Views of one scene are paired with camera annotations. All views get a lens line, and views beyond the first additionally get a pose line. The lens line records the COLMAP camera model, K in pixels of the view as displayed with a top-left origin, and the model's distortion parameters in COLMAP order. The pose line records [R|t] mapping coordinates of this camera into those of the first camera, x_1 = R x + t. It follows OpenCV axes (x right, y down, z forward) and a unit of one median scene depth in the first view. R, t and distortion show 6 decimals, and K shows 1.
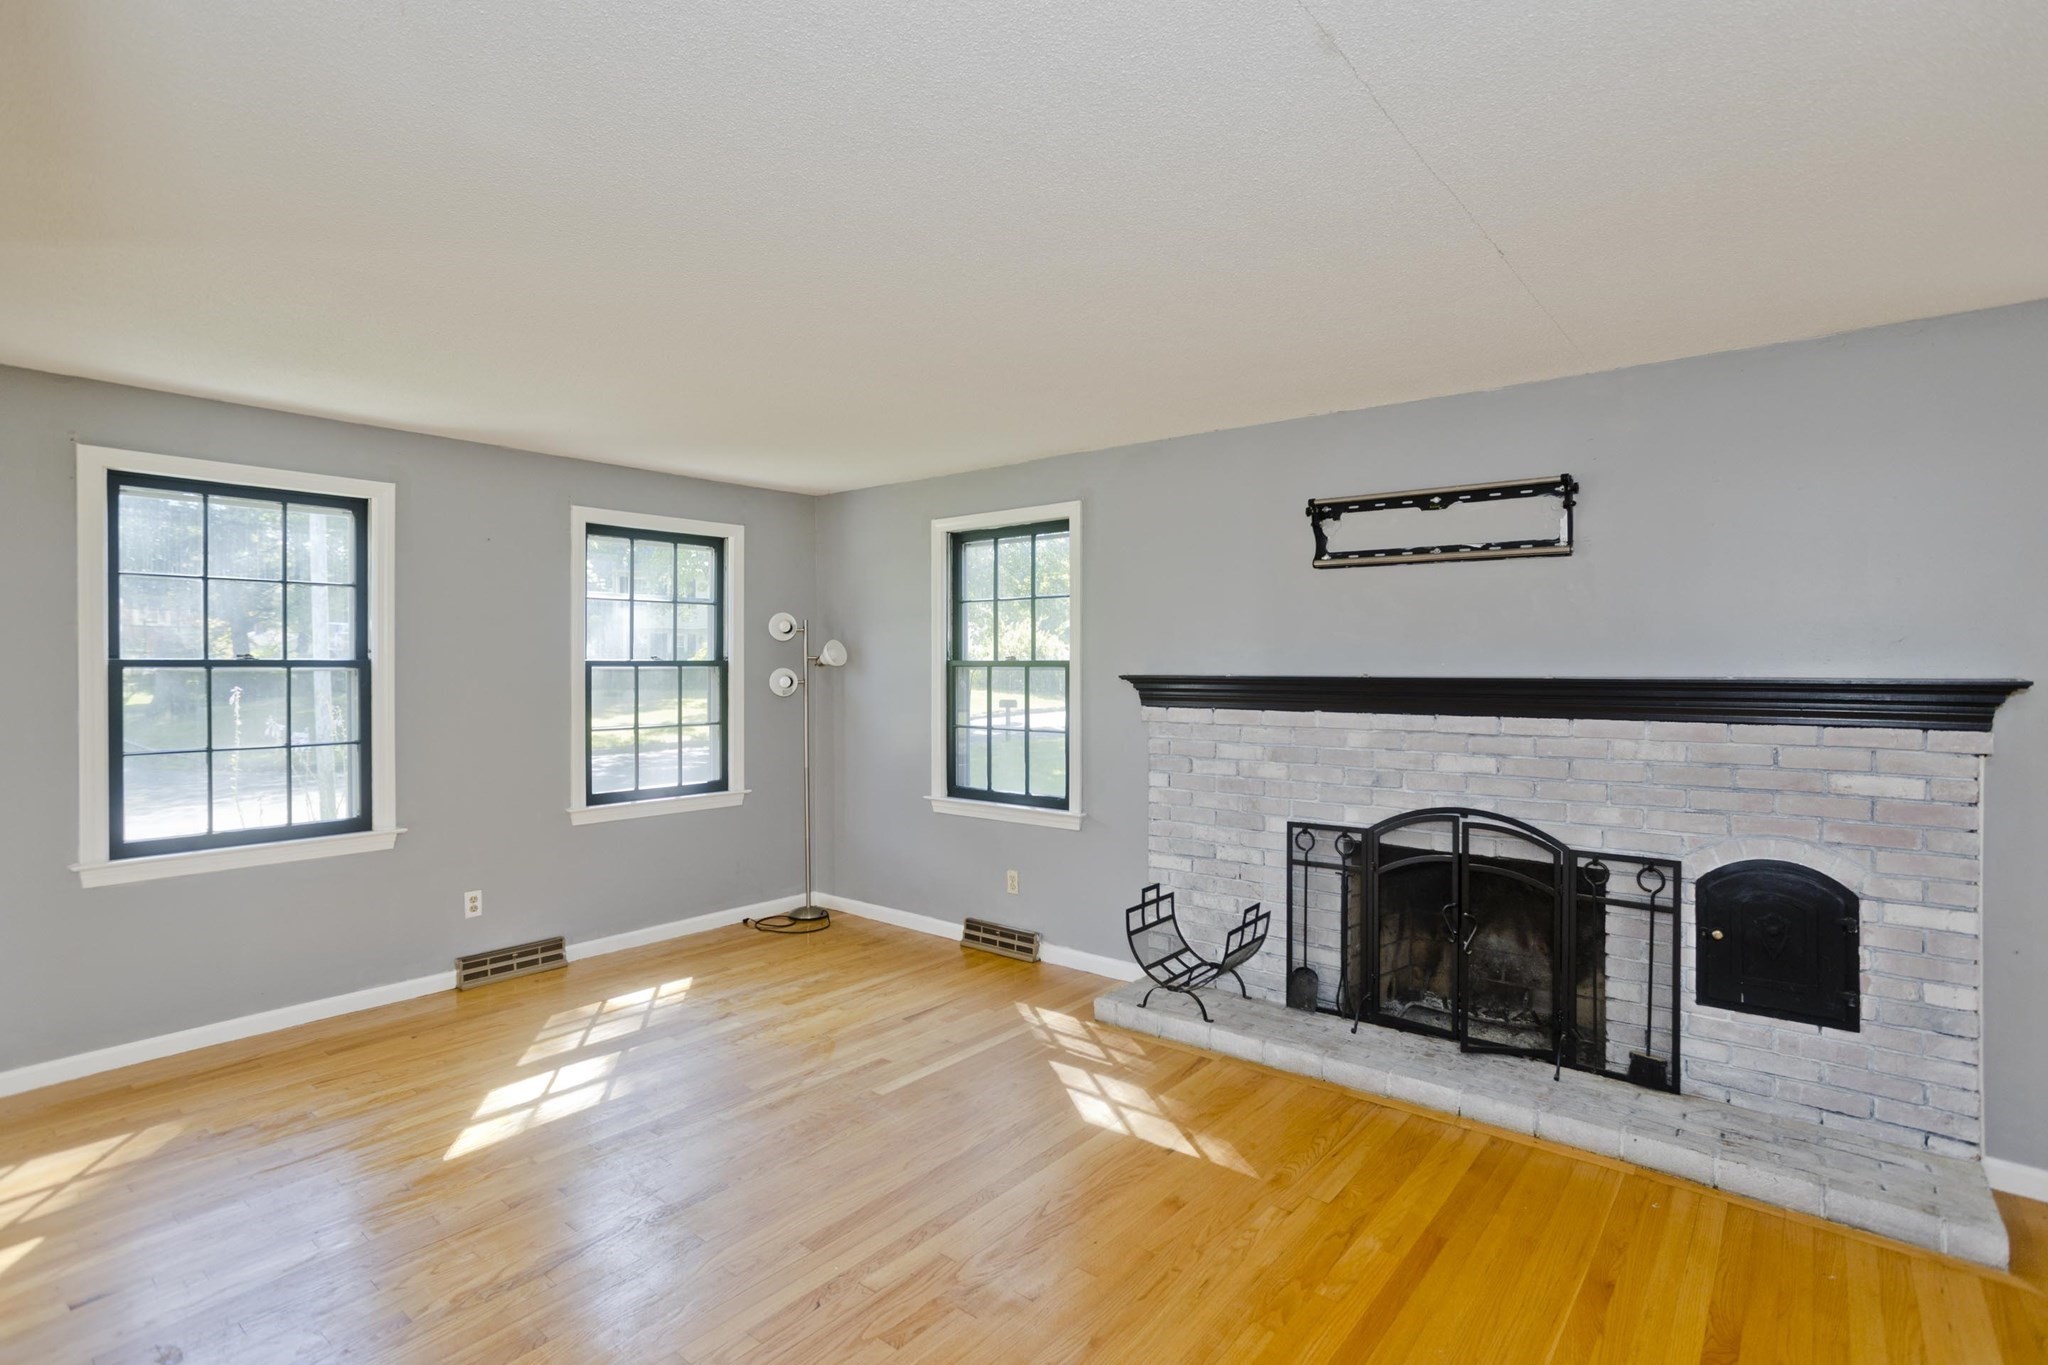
lens RADIAL K [[1006.6, 0, 1020.4], [0, 1006.6, 643.1], [0, 0, 1]] dist [-0.049626, 0.034519]
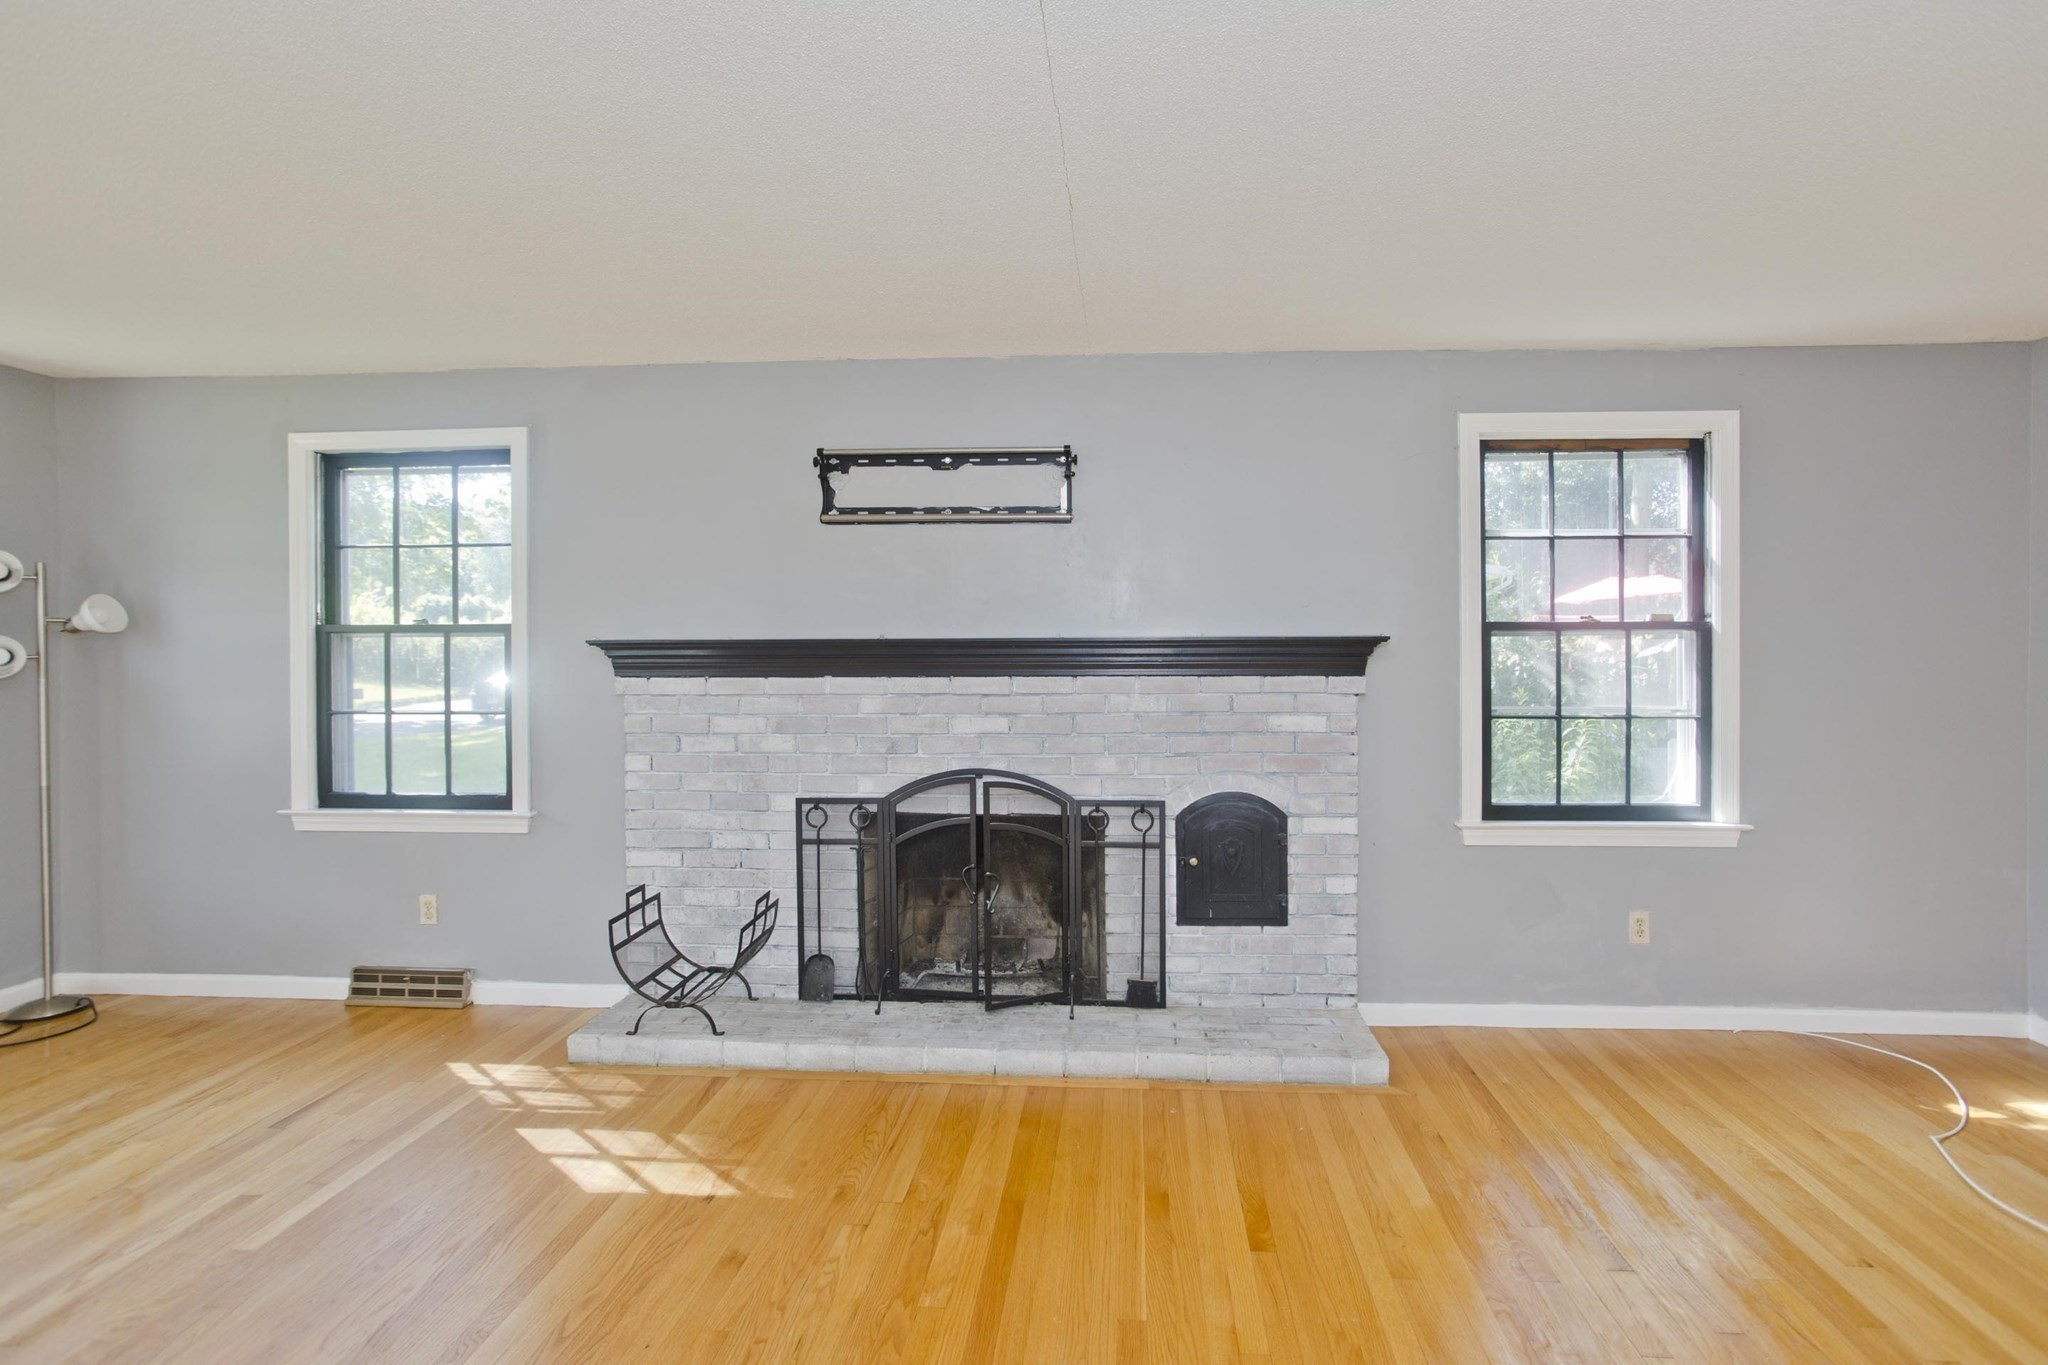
lens RADIAL K [[1006.6, 0, 1020.4], [0, 1006.6, 643.1], [0, 0, 1]] dist [-0.049626, 0.034519]
pose [[0.814525, 0.002710, 0.580122, -0.100728], [-0.007747, 0.999951, 0.006205, 0.030684], [-0.580077, -0.009548, 0.814506, 0.144165]]
